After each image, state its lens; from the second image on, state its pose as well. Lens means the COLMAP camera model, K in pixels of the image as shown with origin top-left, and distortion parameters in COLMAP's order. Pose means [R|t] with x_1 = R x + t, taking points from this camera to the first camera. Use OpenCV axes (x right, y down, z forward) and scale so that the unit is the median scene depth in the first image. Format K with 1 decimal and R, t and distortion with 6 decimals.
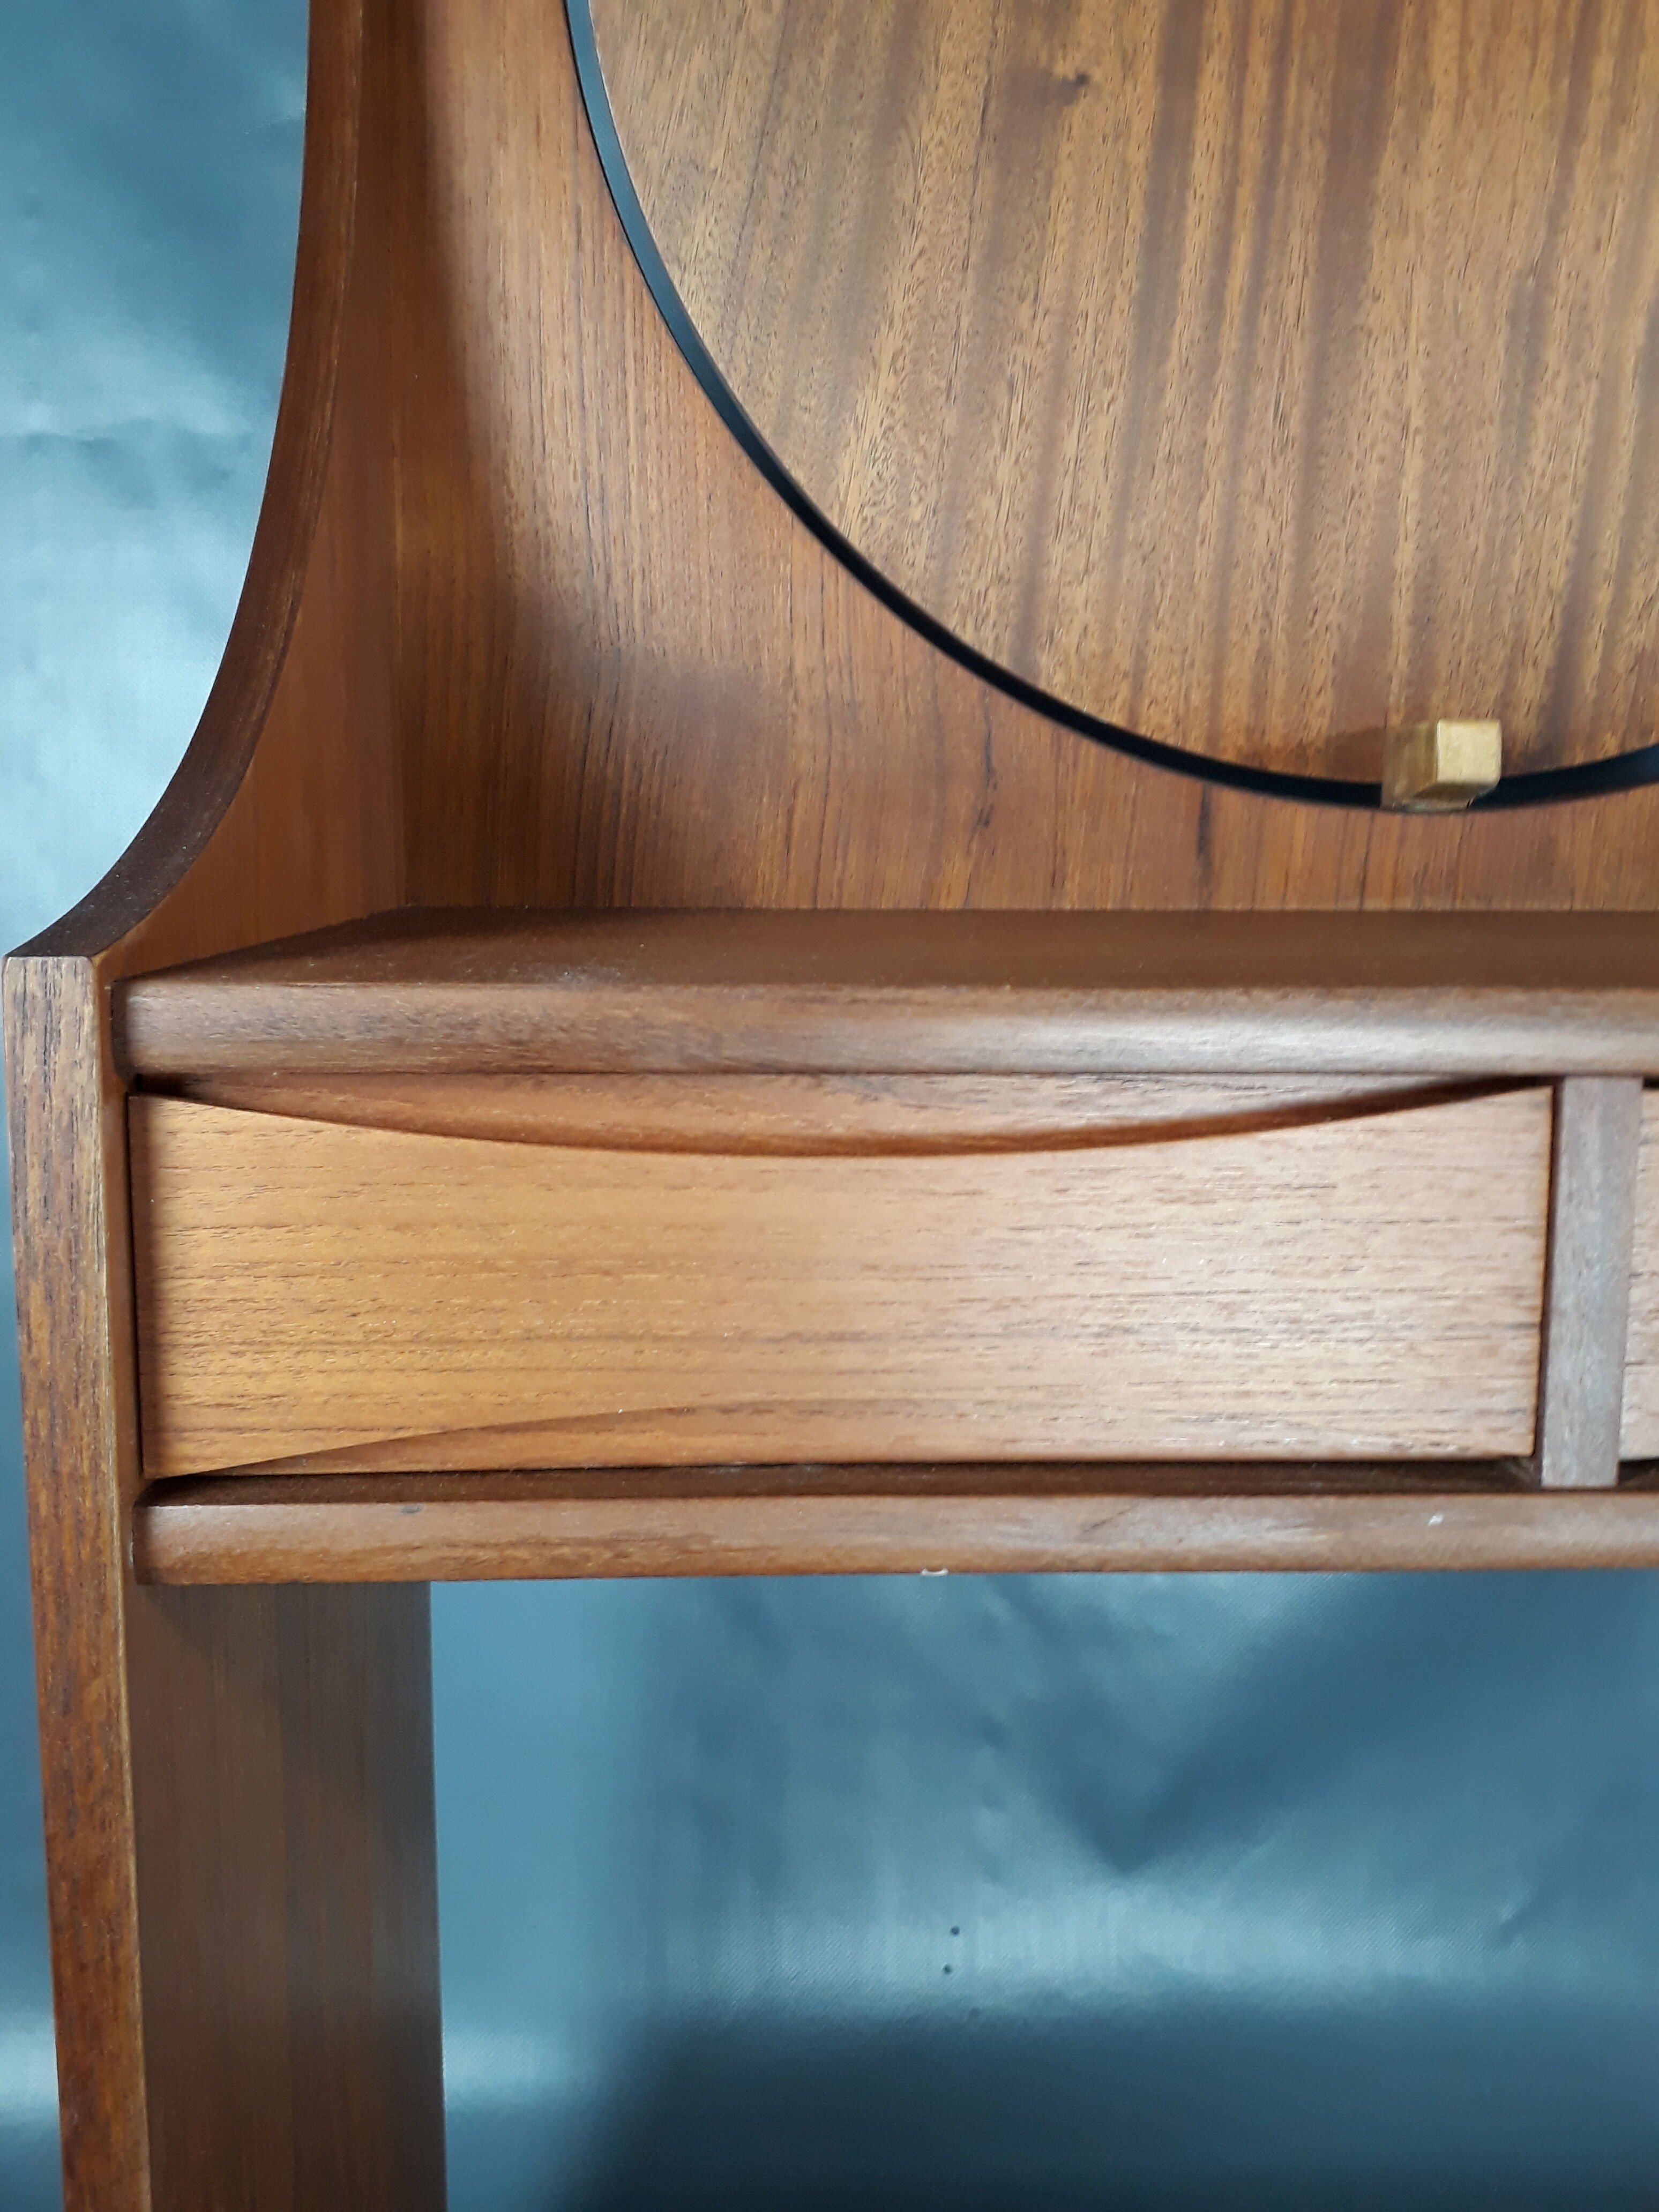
lens RADIAL K [[1749.1, 0, 828.0], [0, 1749.1, 1106.9], [0, 0, 1]] dist [0.008055, -0.013833]
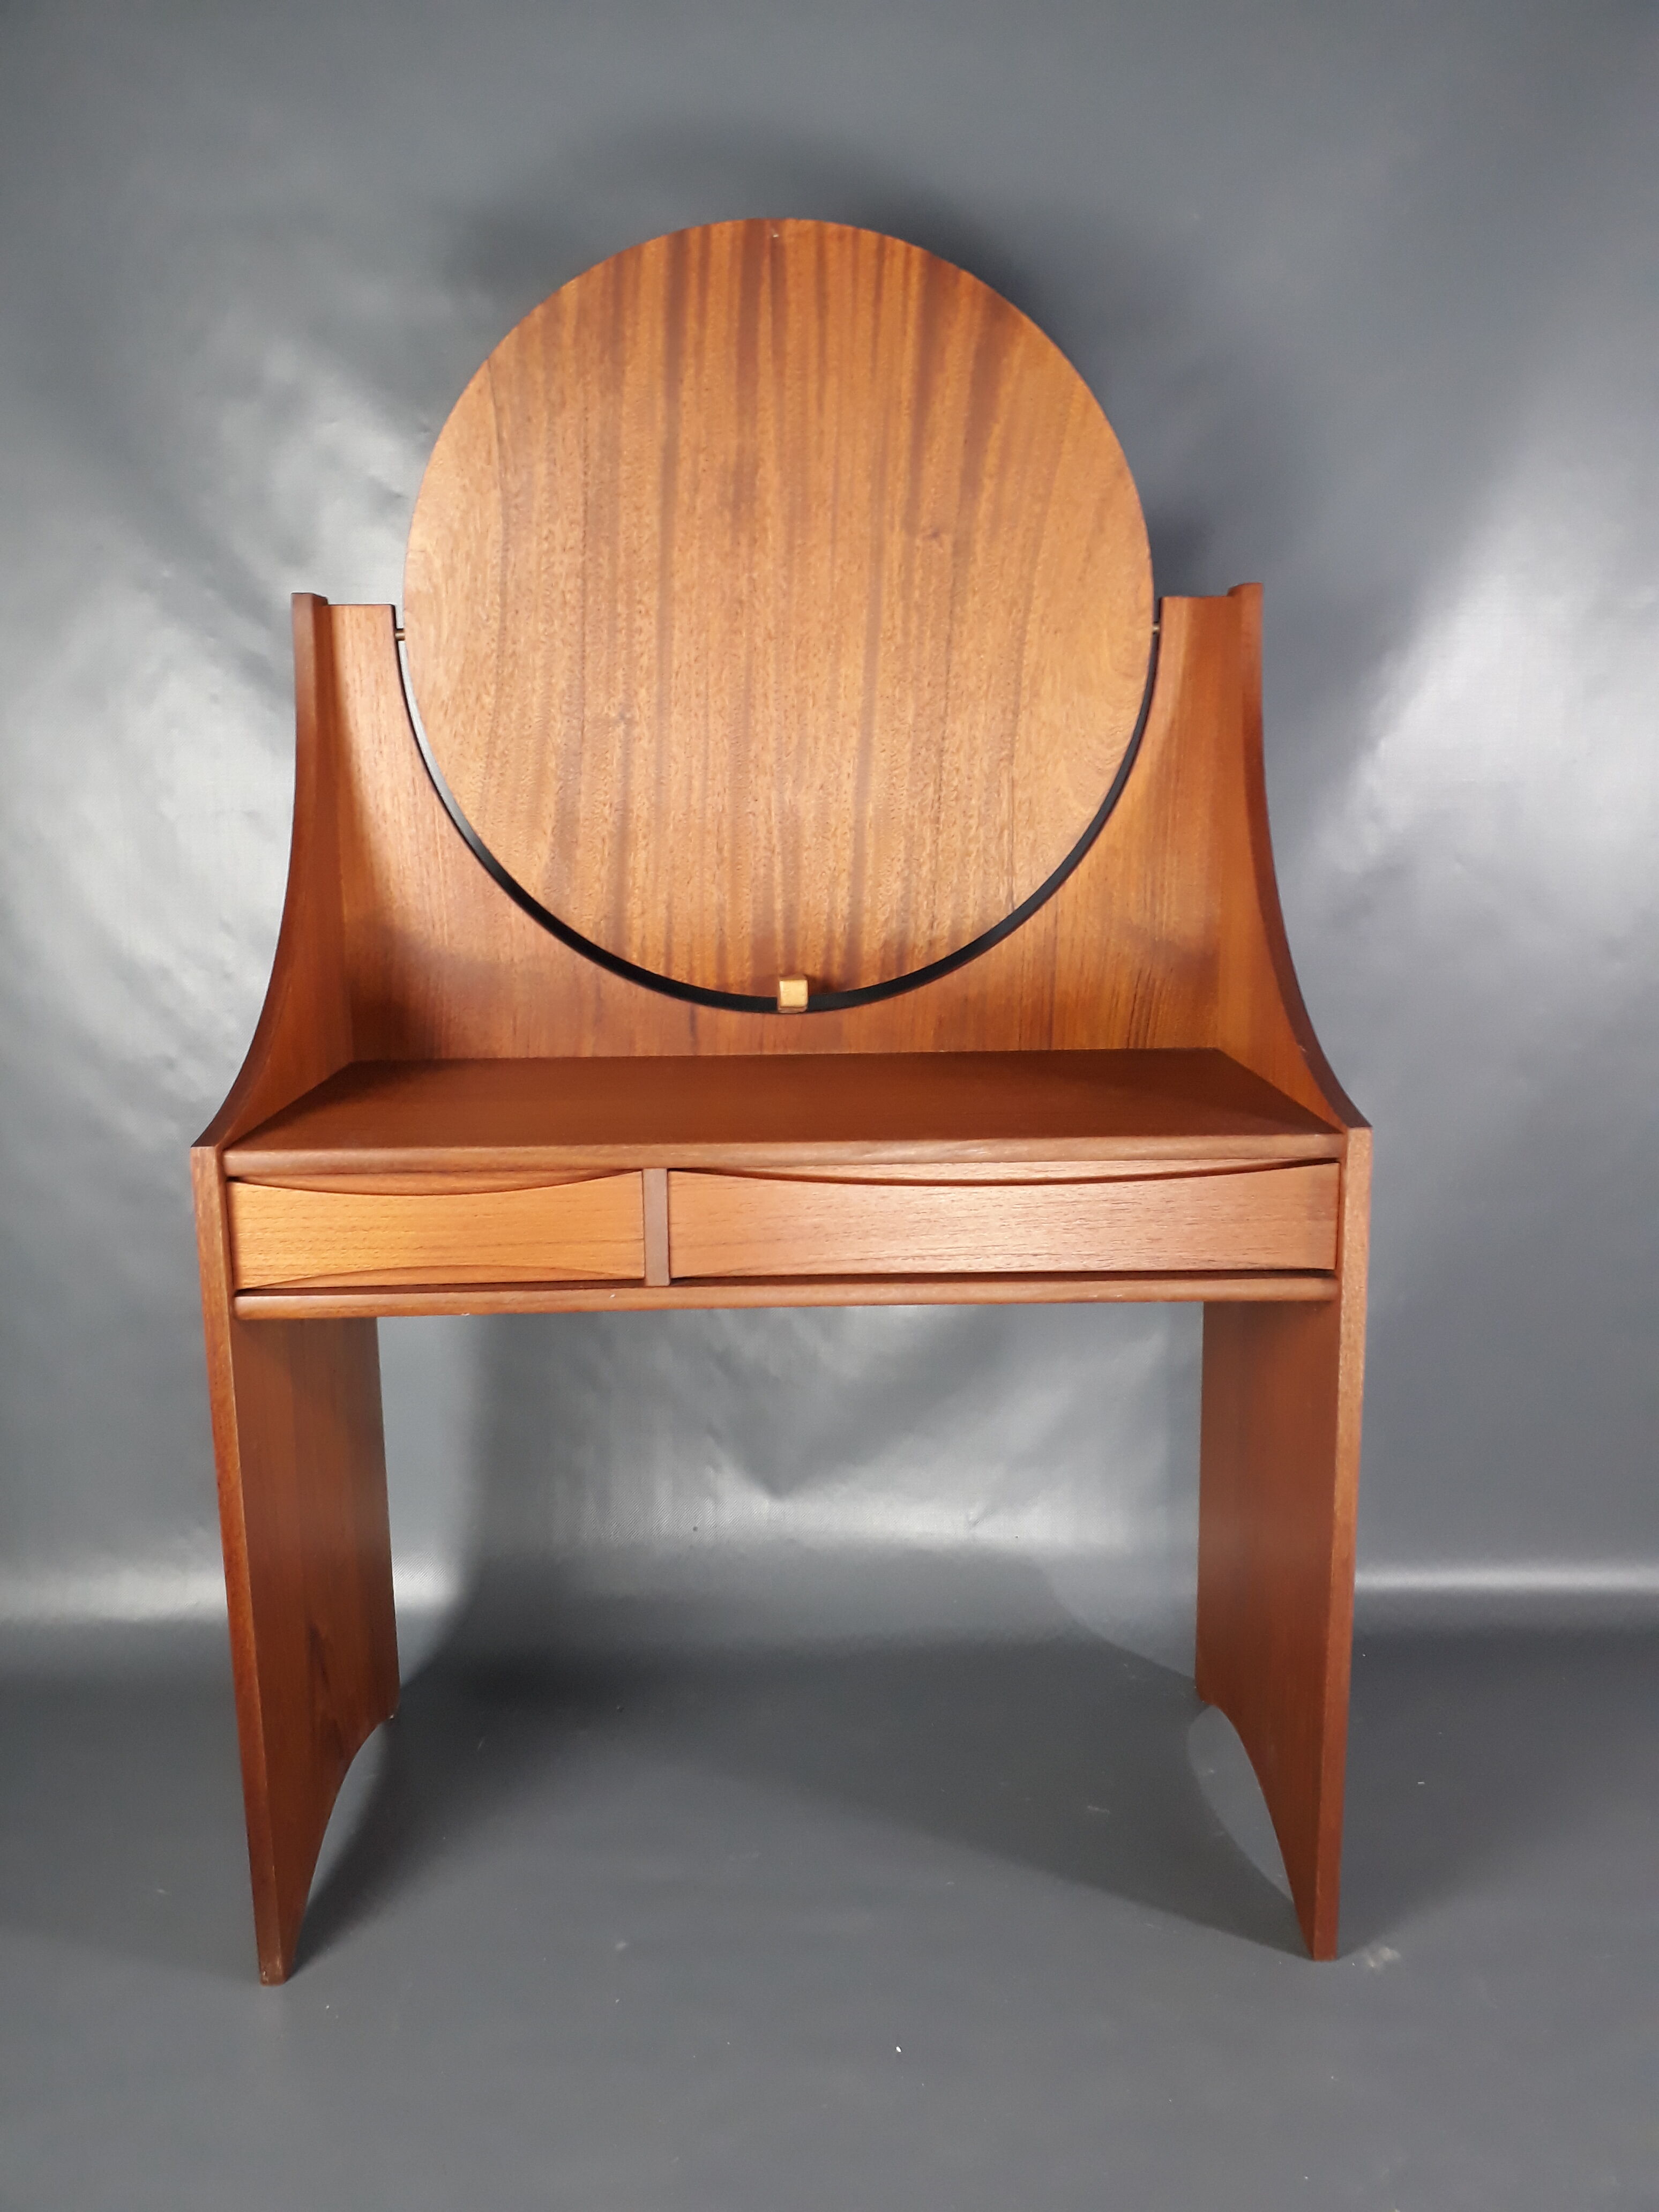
lens RADIAL K [[1320.6, 0, 831.0], [0, 1320.6, 1105.3], [0, 0, 1]] dist [0.006259, 0.000048]
pose [[0.999822, -0.013198, 0.013462, 0.394451], [0.012495, 0.998619, 0.051025, -0.141080], [-0.014116, -0.050848, 0.998607, -0.837527]]
